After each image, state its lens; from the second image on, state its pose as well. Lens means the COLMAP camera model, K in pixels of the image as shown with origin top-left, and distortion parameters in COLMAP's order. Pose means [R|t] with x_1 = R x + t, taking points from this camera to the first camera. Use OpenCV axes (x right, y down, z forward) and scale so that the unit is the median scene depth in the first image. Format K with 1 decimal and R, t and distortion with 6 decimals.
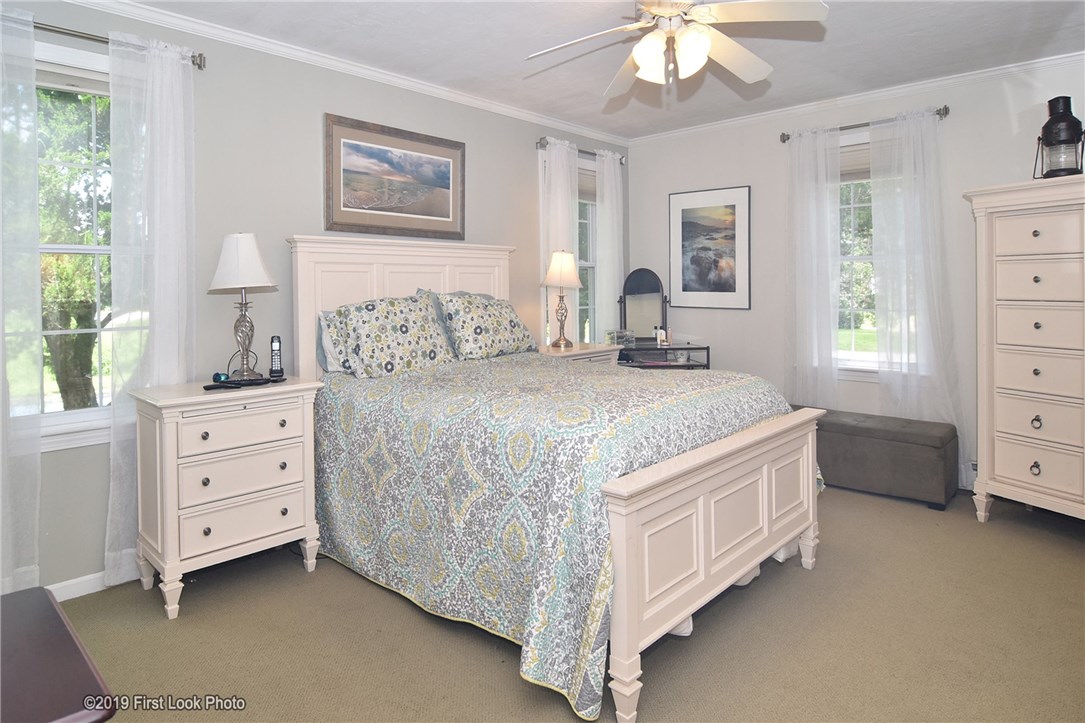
lens RADIAL K [[636.1, 0, 541.4], [0, 636.1, 289.6], [0, 0, 1]] dist [-0.003862, -0.001606]
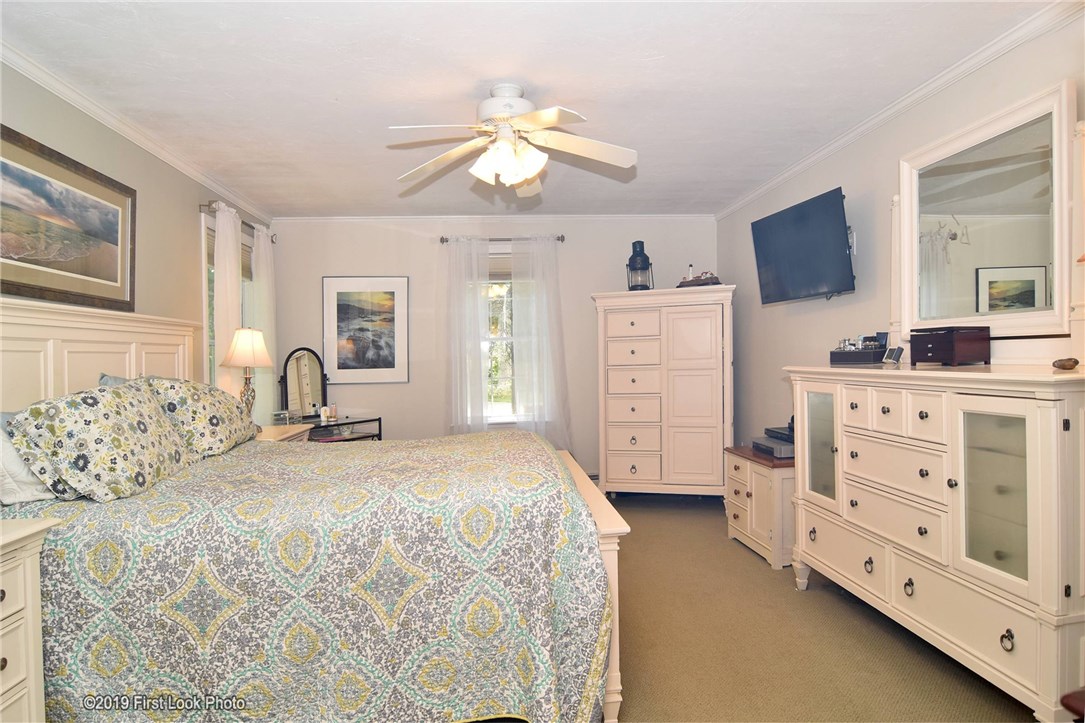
lens RADIAL K [[547.7, 0, 542.5], [0, 547.7, 361.5], [0, 0, 1]] dist [-0.013581, -0.000847]
pose [[0.664291, -0.021561, 0.747163, -0.347864], [0.031517, 0.999503, 0.000822, -0.000522], [-0.746809, 0.023002, 0.664641, 0.203736]]
